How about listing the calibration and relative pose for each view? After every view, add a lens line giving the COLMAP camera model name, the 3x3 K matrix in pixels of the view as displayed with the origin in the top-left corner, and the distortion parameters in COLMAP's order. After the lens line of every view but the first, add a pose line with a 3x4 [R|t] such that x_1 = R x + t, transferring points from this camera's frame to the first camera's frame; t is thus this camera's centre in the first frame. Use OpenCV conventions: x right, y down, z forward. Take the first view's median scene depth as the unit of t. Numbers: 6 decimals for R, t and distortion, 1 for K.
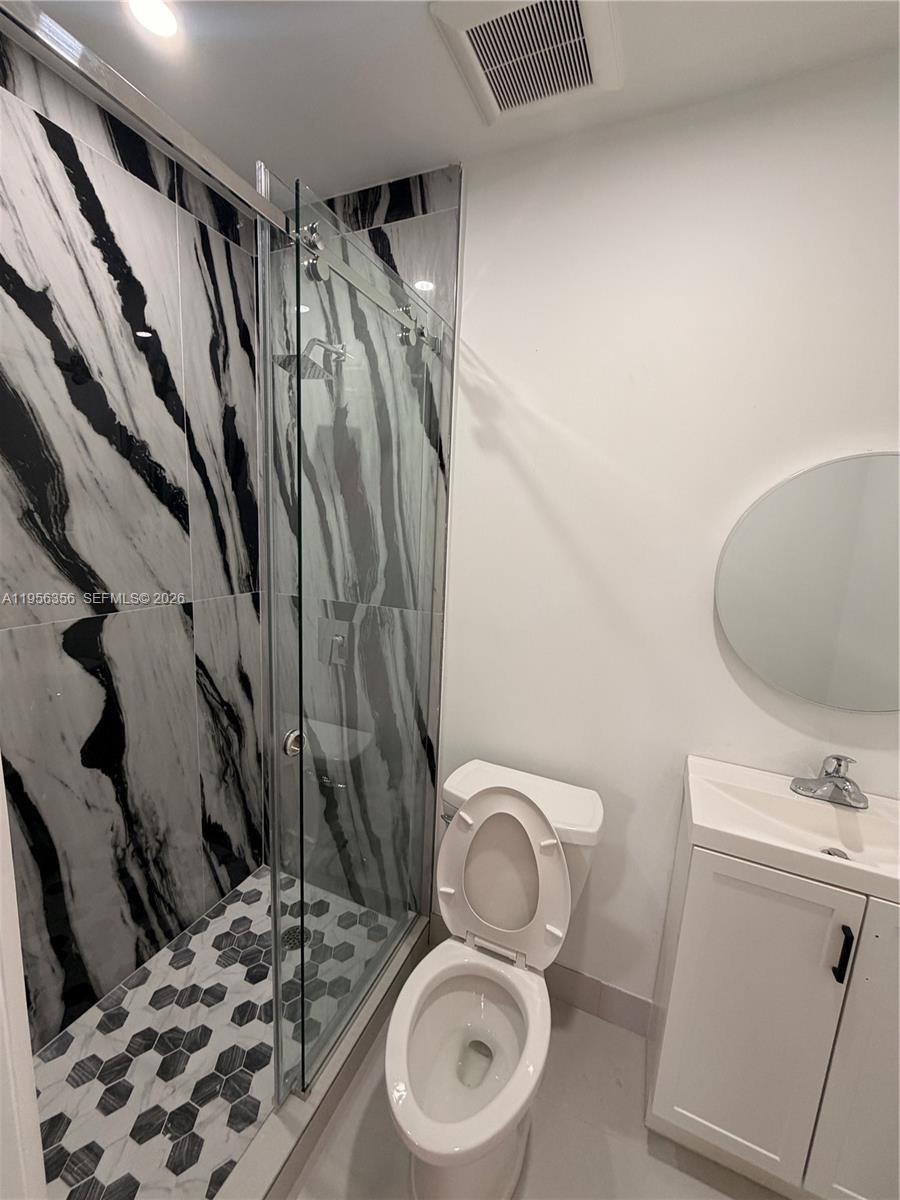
lens RADIAL K [[484.6, 0, 445.1], [0, 484.6, 598.7], [0, 0, 1]] dist [-0.000028, 0.000652]
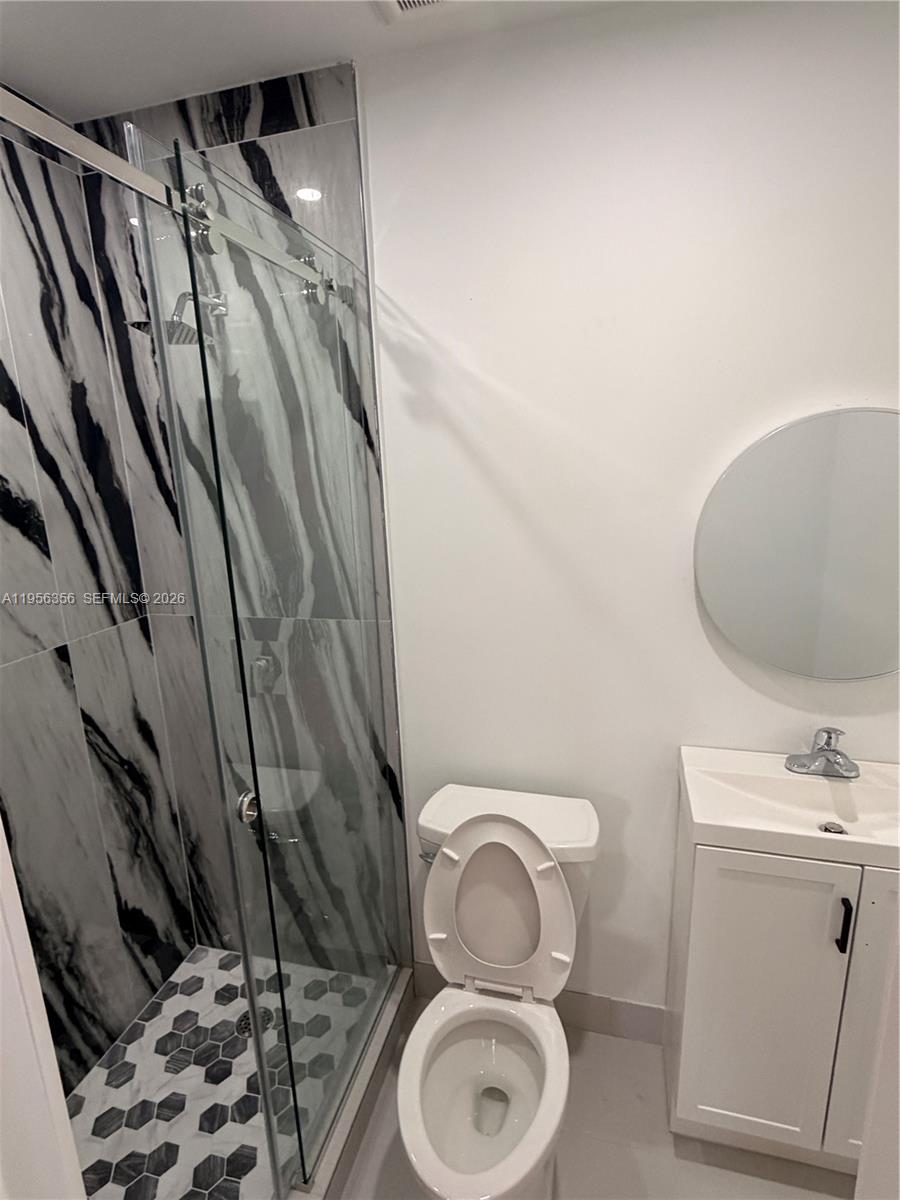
lens RADIAL K [[624.2, 0, 444.5], [0, 624.2, 604.3], [0, 0, 1]] dist [0.000681, -0.000455]
pose [[0.984311, -0.118892, 0.130368, -0.052086], [0.109543, 0.991018, 0.076705, -0.071893], [-0.138316, -0.061221, 0.988494, -0.076281]]
